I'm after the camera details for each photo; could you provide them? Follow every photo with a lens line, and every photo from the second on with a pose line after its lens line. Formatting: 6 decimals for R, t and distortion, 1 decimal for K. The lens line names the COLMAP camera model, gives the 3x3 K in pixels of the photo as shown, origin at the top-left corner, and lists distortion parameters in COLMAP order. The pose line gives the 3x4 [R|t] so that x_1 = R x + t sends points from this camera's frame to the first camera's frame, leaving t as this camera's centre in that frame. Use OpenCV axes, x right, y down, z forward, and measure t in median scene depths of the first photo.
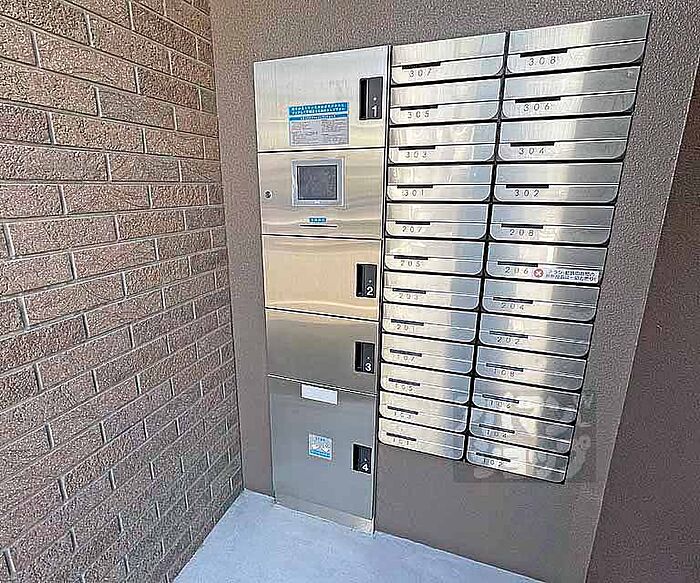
lens RADIAL K [[406.9, 0, 351.9], [0, 406.9, 279.4], [0, 0, 1]] dist [-0.000878, -0.001478]
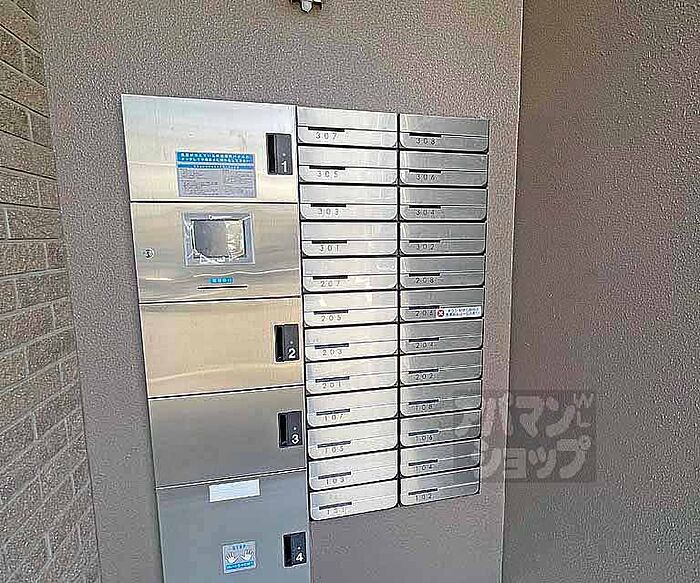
lens RADIAL K [[406.9, 0, 351.9], [0, 406.9, 279.4], [0, 0, 1]] dist [-0.000878, -0.001478]
pose [[0.824365, -0.060757, 0.562789, -0.350854], [0.134333, 0.986819, -0.090235, -0.035112], [-0.549889, 0.149988, 0.821661, 0.141981]]
